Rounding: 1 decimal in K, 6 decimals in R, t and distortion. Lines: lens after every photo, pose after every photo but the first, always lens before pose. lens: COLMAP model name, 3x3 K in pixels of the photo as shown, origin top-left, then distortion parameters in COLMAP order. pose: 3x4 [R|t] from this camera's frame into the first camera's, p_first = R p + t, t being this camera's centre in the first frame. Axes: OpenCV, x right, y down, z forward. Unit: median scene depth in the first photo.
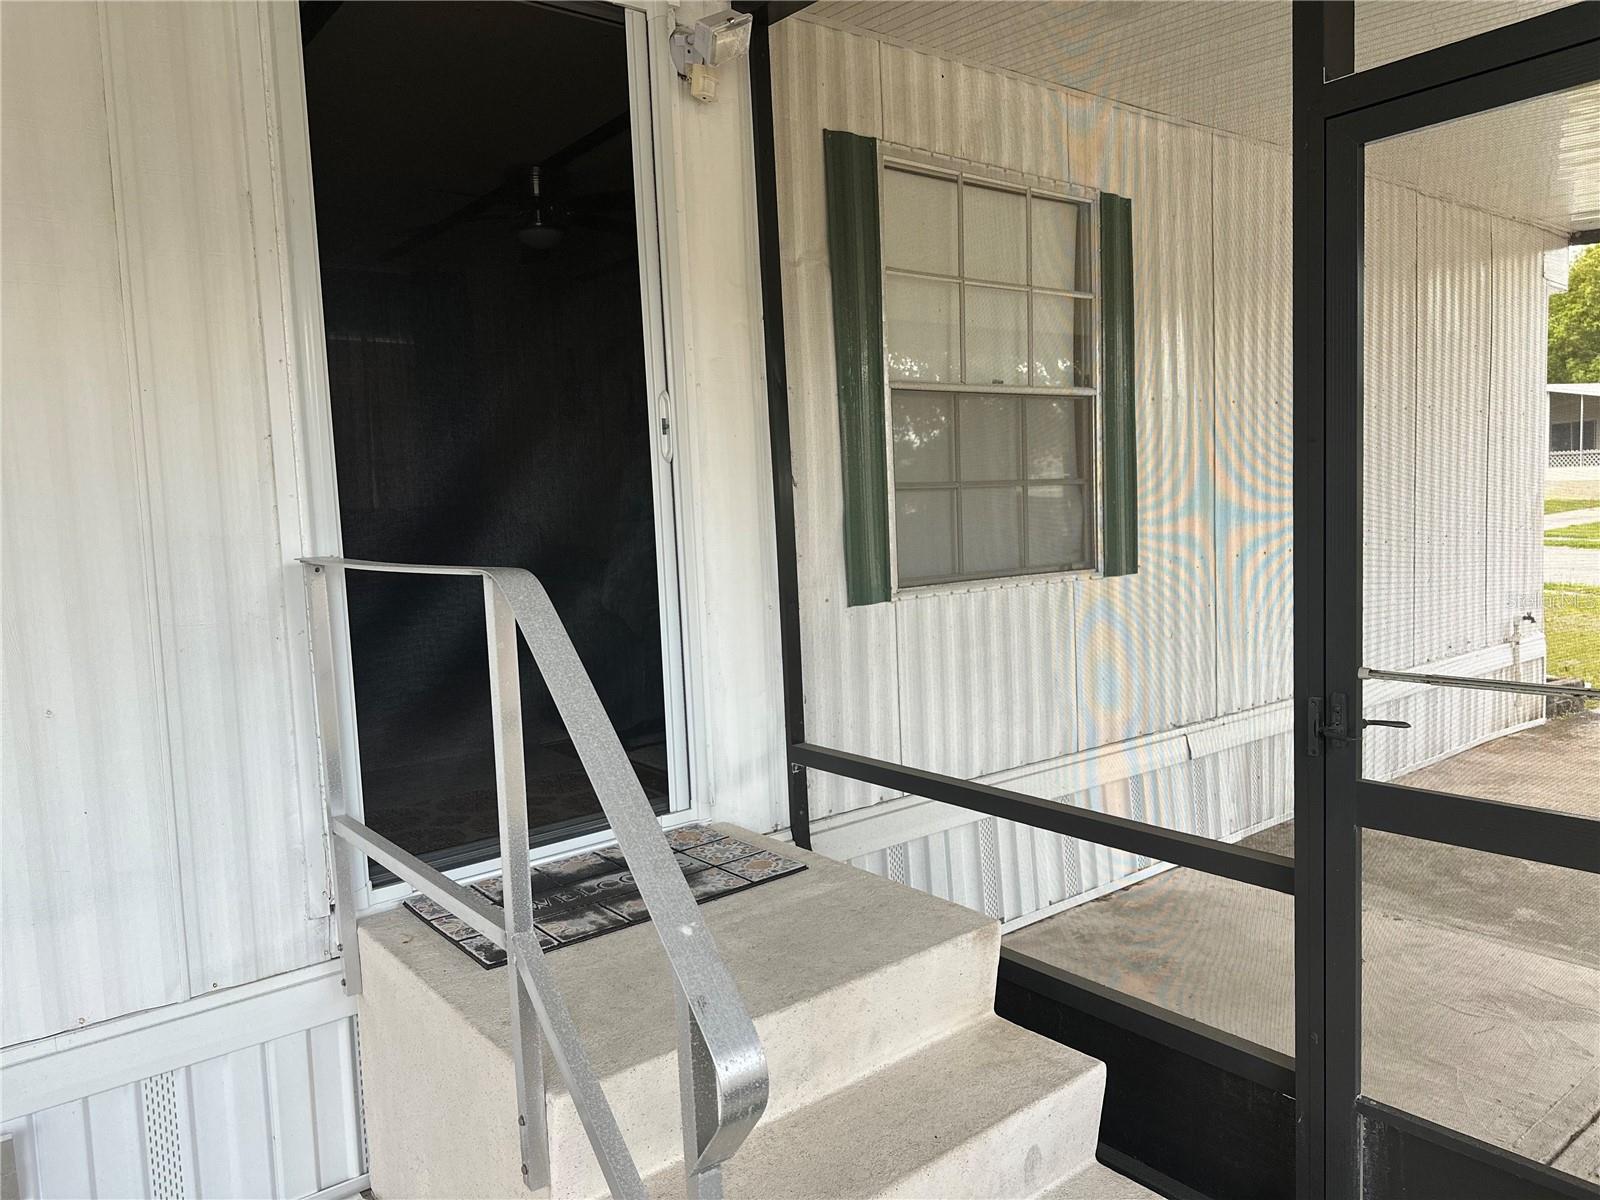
lens RADIAL K [[1126.9, 0, 799.2], [0, 1126.9, 600.3], [0, 0, 1]] dist [0.051591, -0.059576]
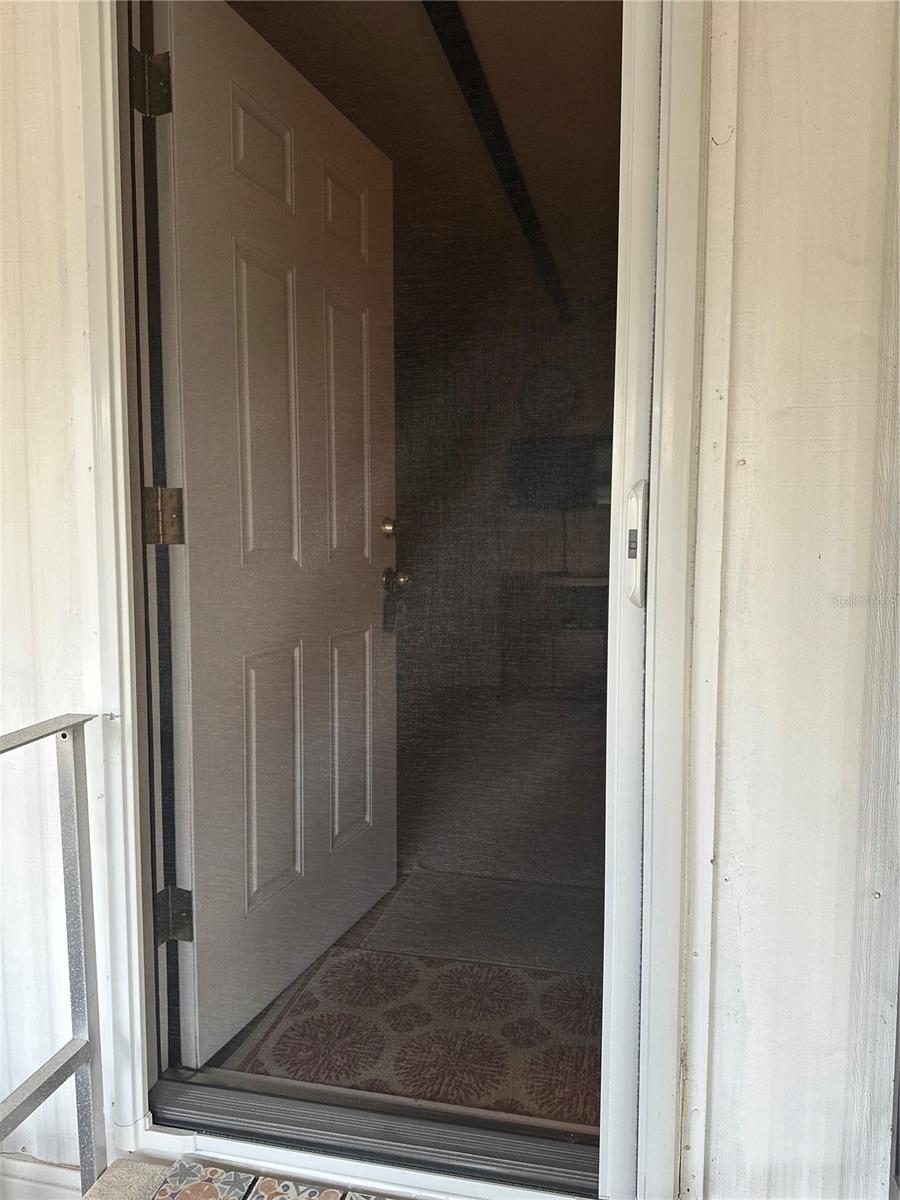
lens RADIAL K [[845.2, 0, 448.8], [0, 845.2, 597.3], [0, 0, 1]] dist [0.051591, -0.059576]
pose [[0.617442, 0.104395, -0.779658, 0.143533], [-0.092985, 0.993892, 0.059441, -0.134237], [0.781101, 0.035795, 0.623378, 0.622229]]
